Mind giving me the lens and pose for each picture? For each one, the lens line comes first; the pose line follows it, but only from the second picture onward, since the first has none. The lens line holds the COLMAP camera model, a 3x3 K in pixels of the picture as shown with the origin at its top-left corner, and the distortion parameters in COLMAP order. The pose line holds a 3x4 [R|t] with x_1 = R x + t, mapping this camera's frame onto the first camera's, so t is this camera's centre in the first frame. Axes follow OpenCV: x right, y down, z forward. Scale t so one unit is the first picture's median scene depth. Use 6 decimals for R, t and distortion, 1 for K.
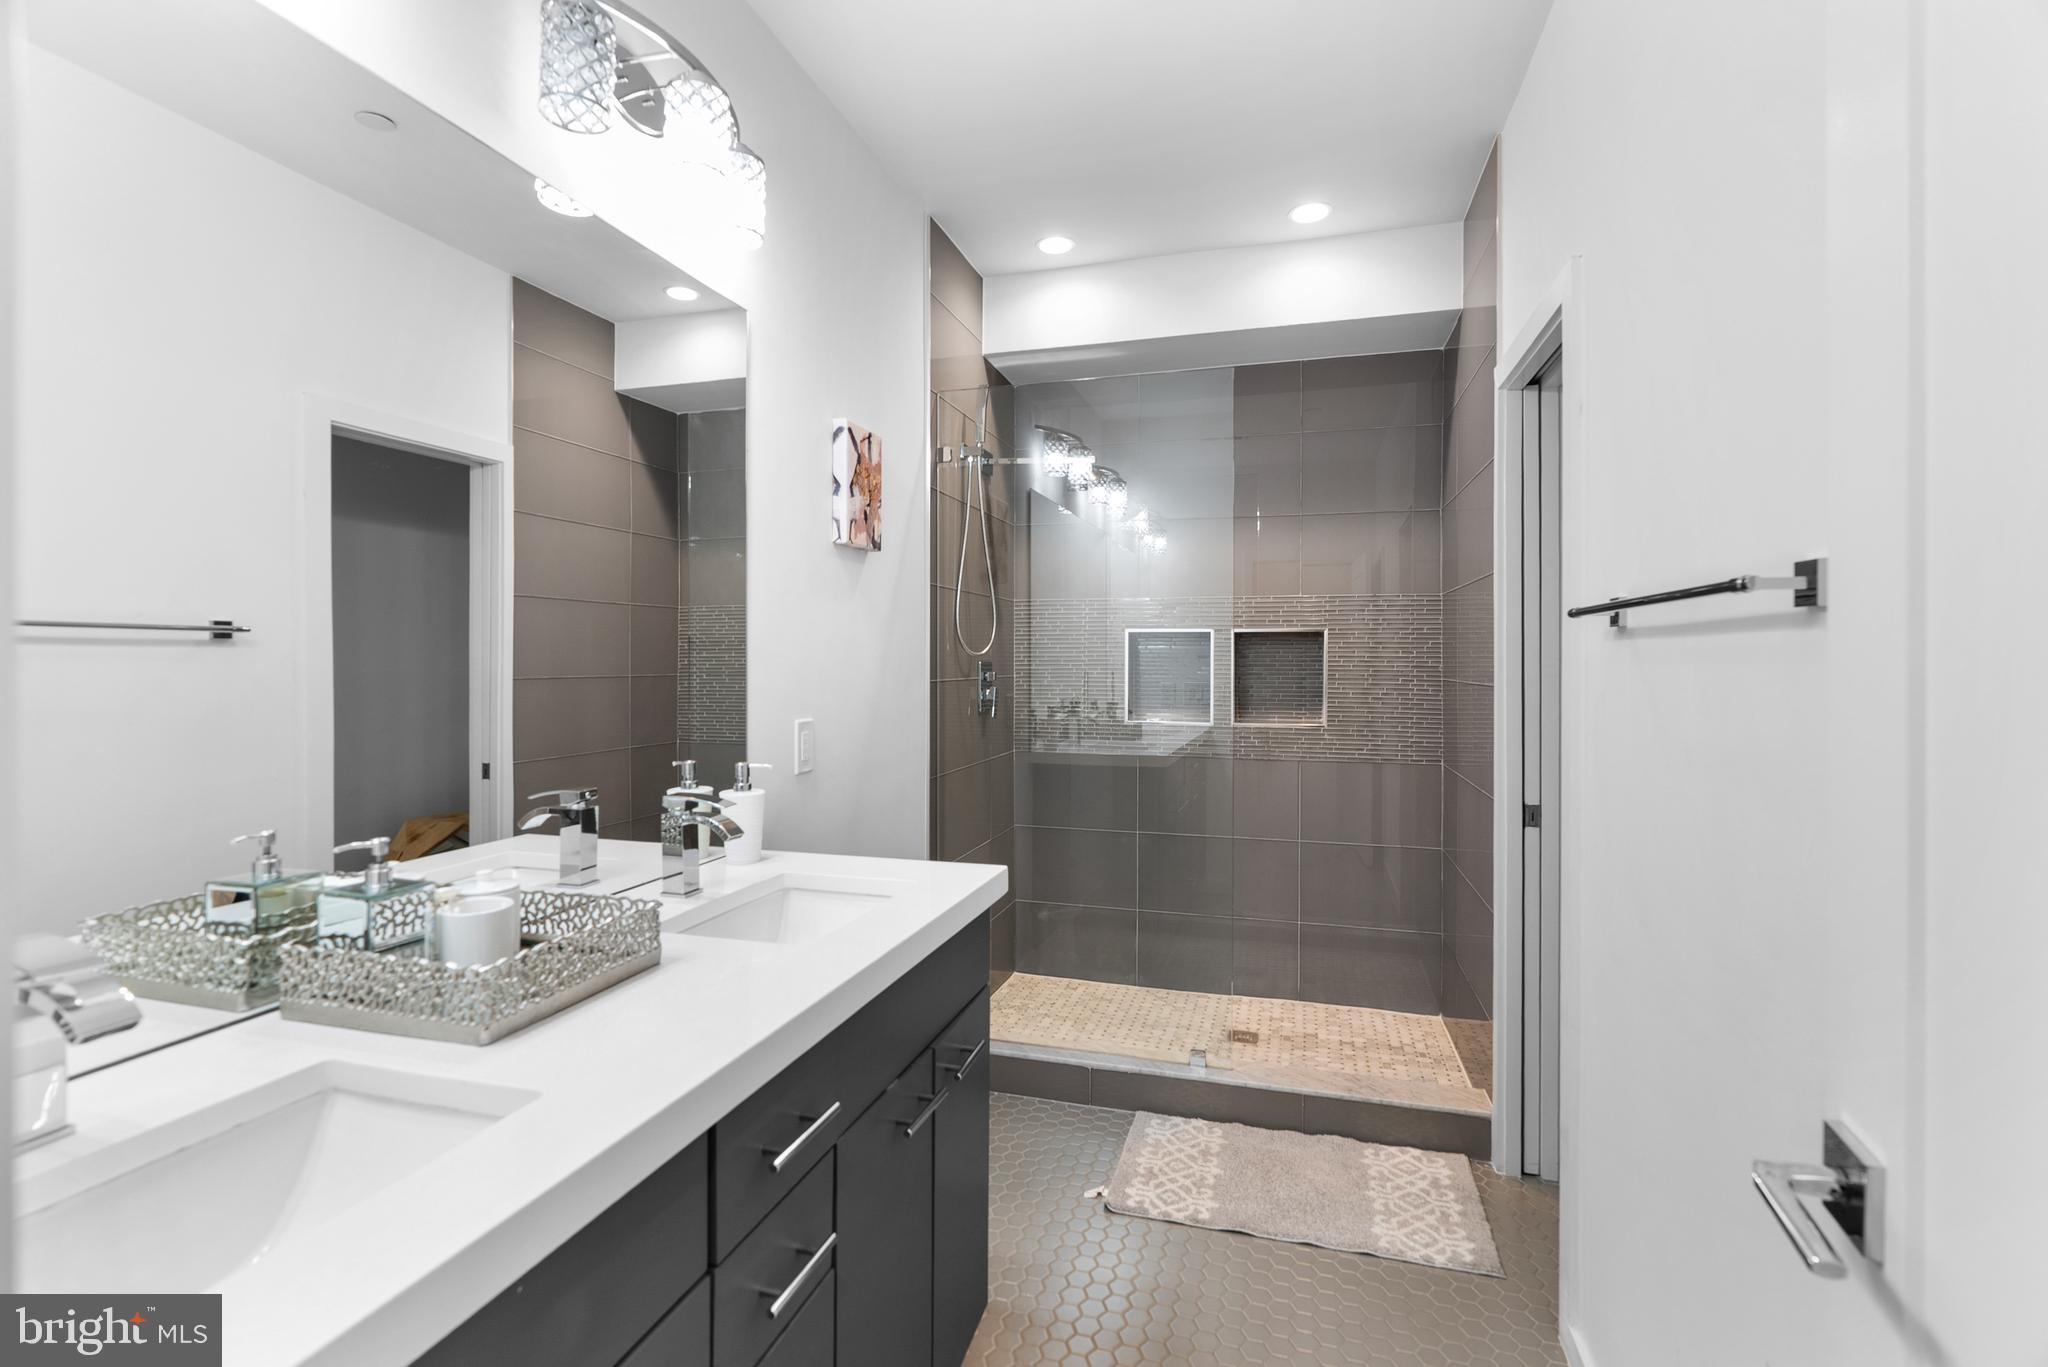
lens RADIAL K [[945.7, 0, 1028.4], [0, 945.7, 657.2], [0, 0, 1]] dist [-0.016846, 0.005342]
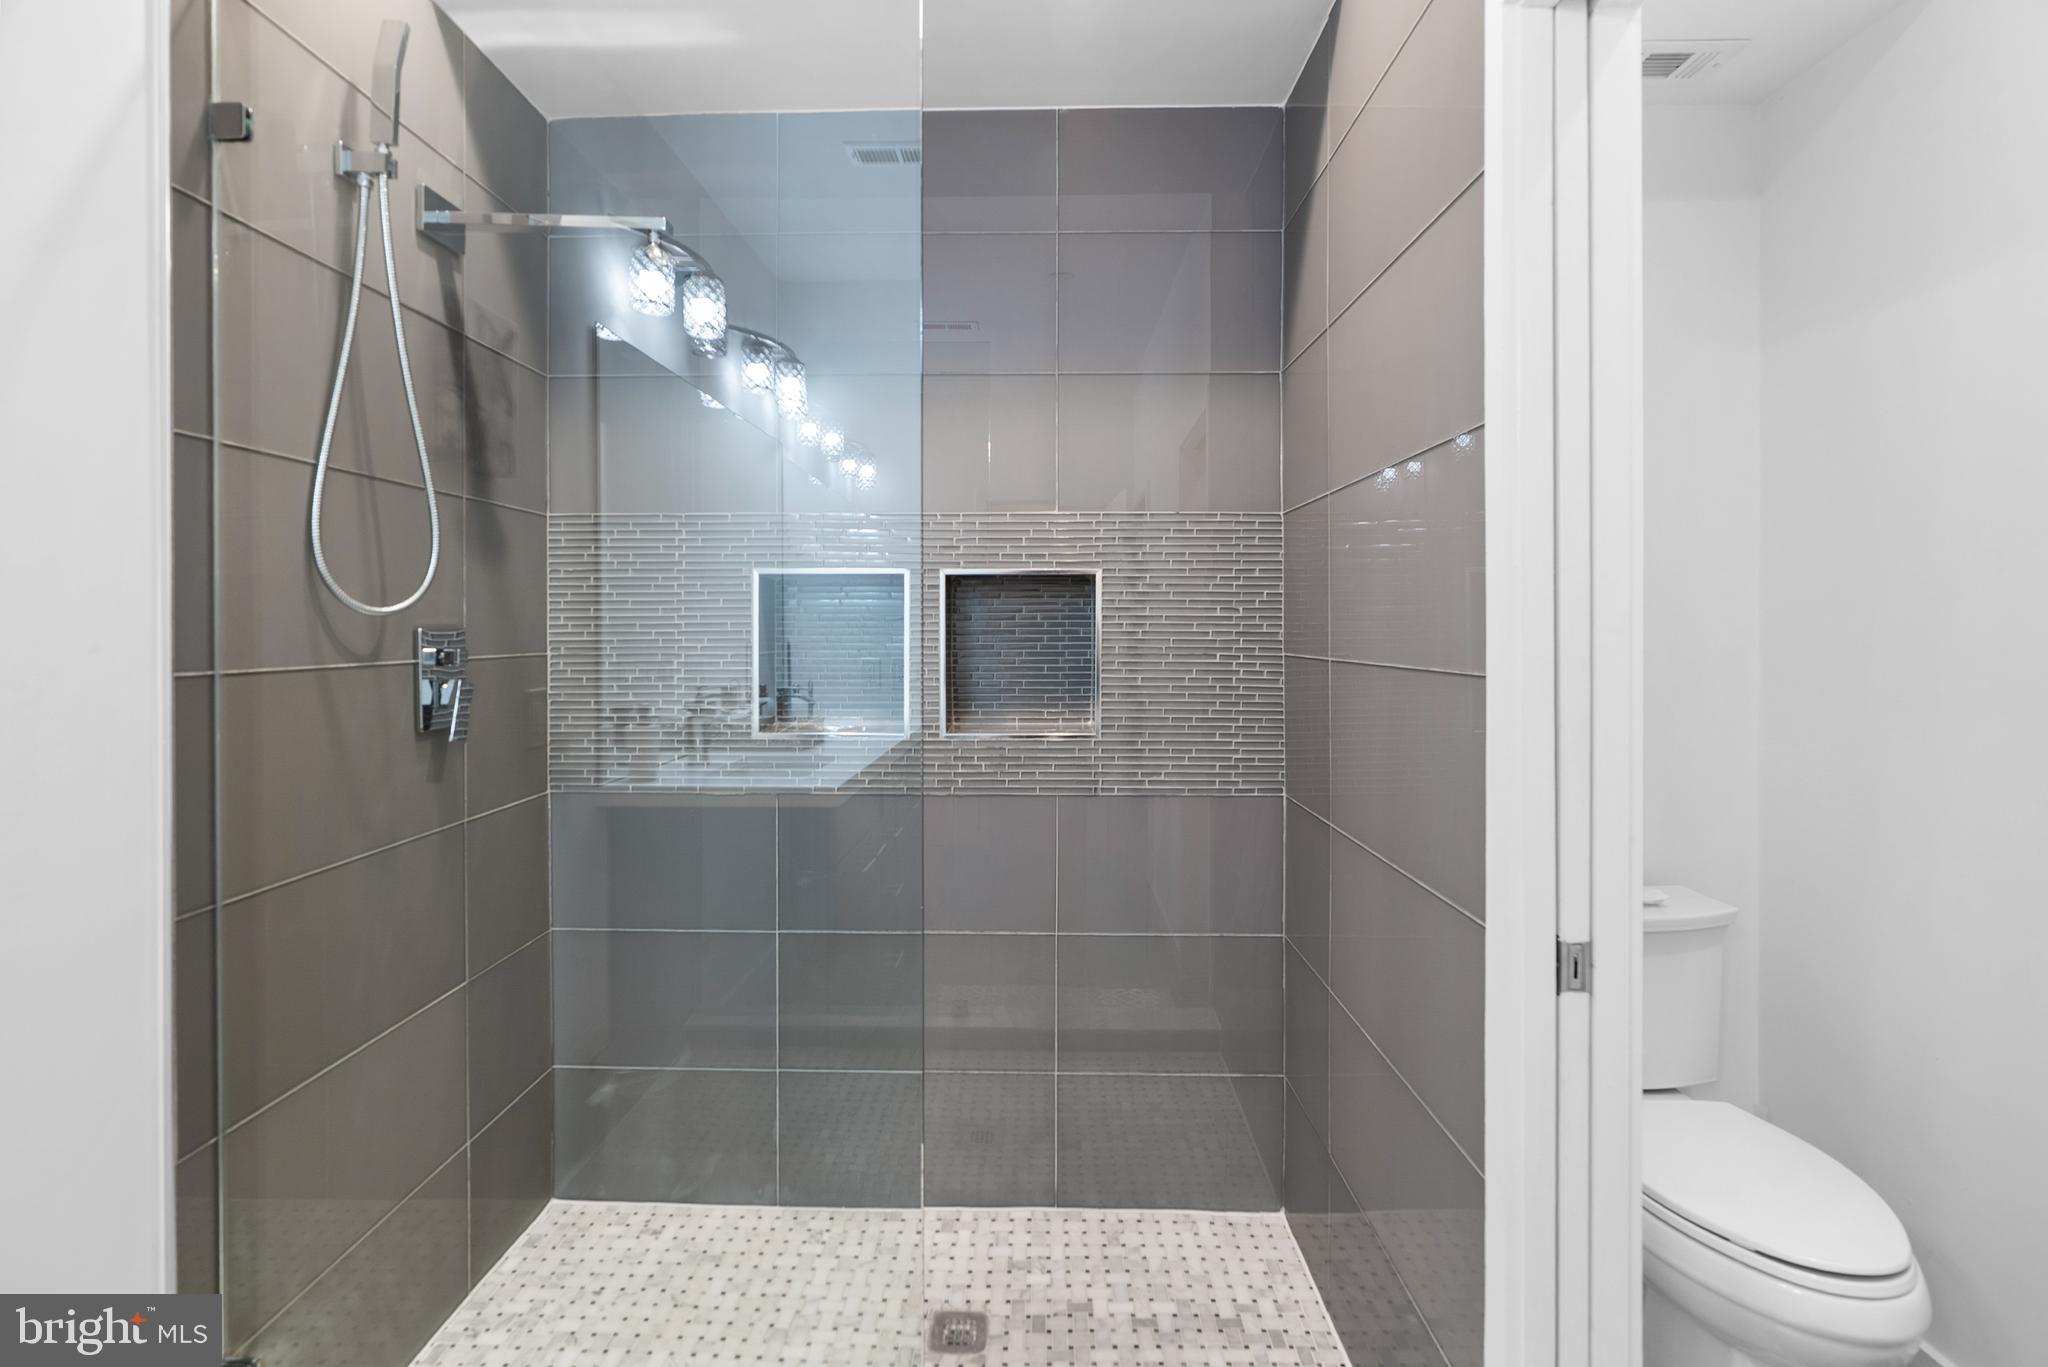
lens RADIAL K [[945.7, 0, 1028.4], [0, 945.7, 657.2], [0, 0, 1]] dist [-0.016846, 0.005342]
pose [[0.963621, -0.010122, 0.267081, 0.115134], [0.000935, 0.999404, 0.034505, 0.003924], [-0.267271, -0.033000, 0.963056, 0.442931]]
